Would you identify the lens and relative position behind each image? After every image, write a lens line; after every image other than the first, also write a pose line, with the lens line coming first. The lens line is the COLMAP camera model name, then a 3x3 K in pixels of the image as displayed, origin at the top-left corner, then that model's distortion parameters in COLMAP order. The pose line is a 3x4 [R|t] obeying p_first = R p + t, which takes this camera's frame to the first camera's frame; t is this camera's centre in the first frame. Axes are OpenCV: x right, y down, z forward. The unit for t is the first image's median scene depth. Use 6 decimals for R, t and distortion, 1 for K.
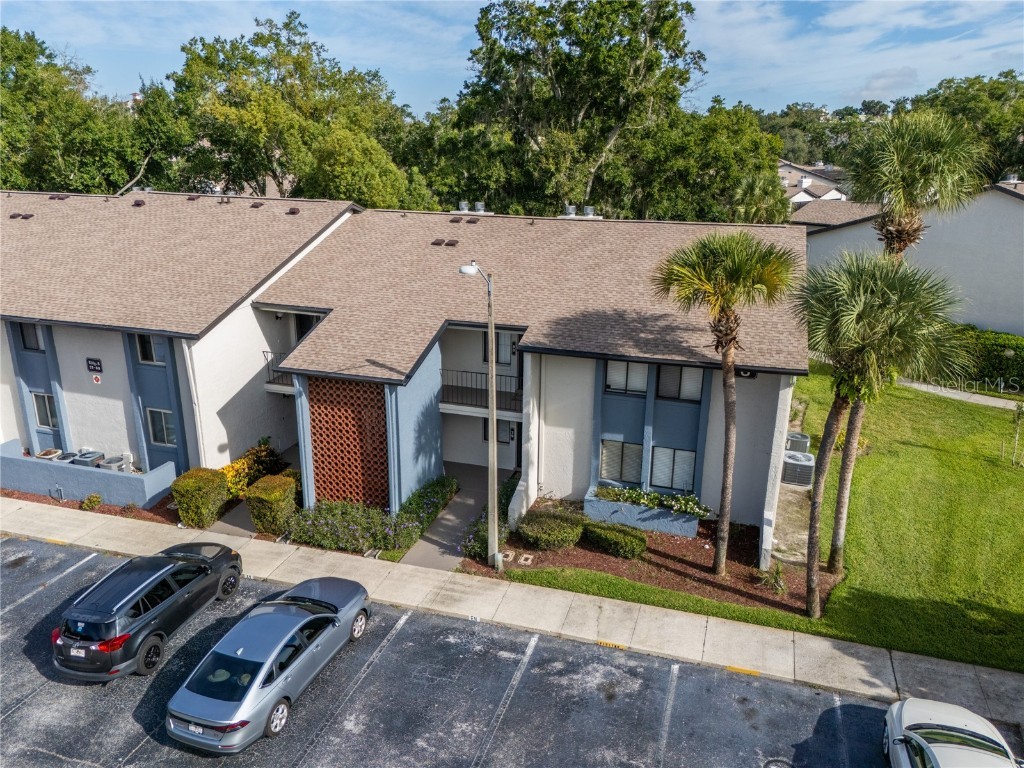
lens RADIAL K [[758.7, 0, 516.6], [0, 758.7, 386.2], [0, 0, 1]] dist [0.064400, -0.063202]
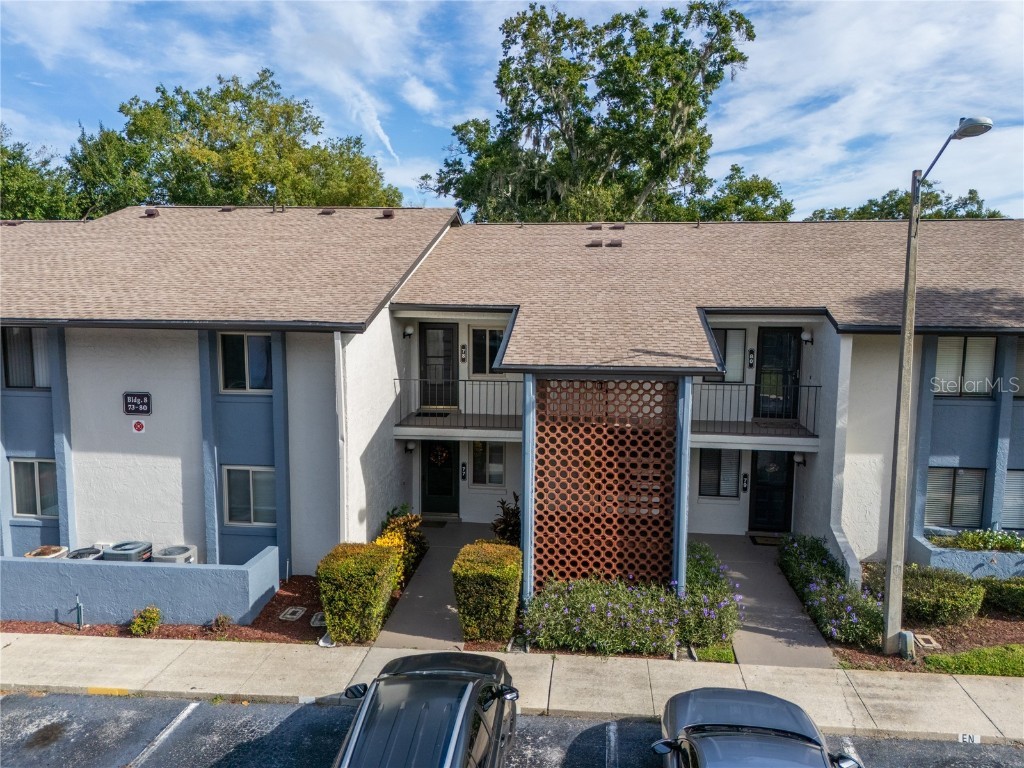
lens RADIAL K [[765.6, 0, 515.6], [0, 765.6, 378.1], [0, 0, 1]] dist [0.061004, -0.048517]
pose [[0.982043, -0.026589, 0.186776, -0.374194], [0.063357, 0.979003, -0.193752, 0.099827], [-0.177703, 0.202106, 0.963107, 0.335084]]
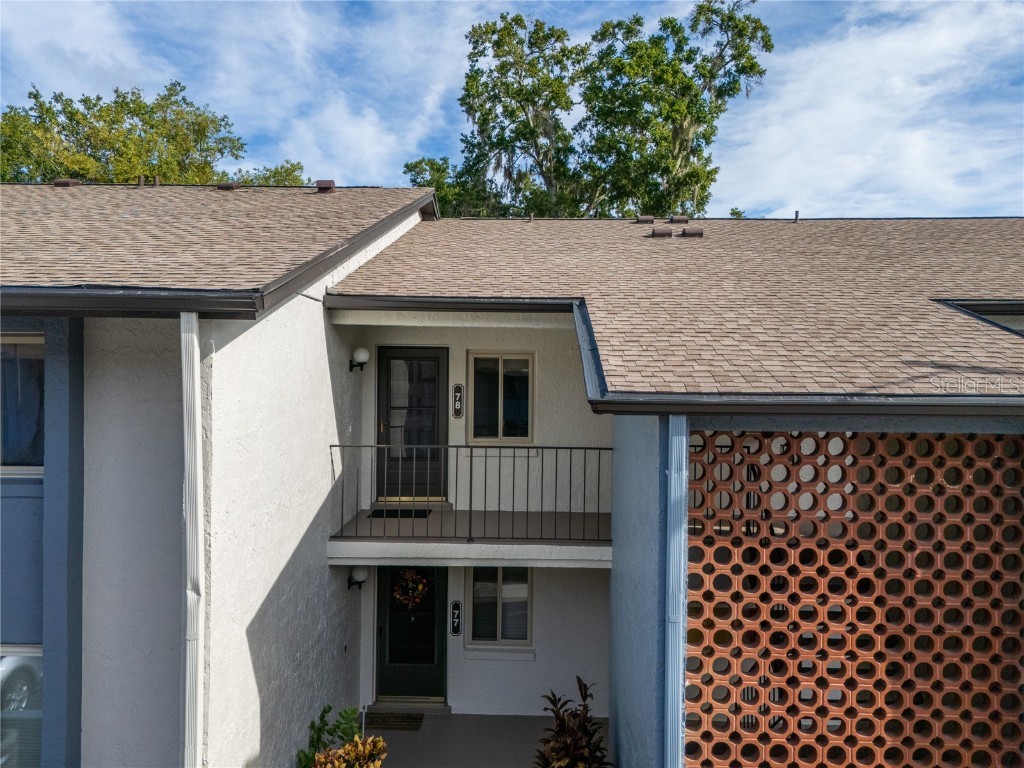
lens RADIAL K [[765.6, 0, 515.6], [0, 765.6, 378.1], [0, 0, 1]] dist [0.061004, -0.048517]
pose [[0.963479, -0.004768, 0.267740, -0.364741], [0.086760, 0.951468, -0.295265, 0.039004], [-0.253338, 0.307711, 0.917134, 0.682291]]
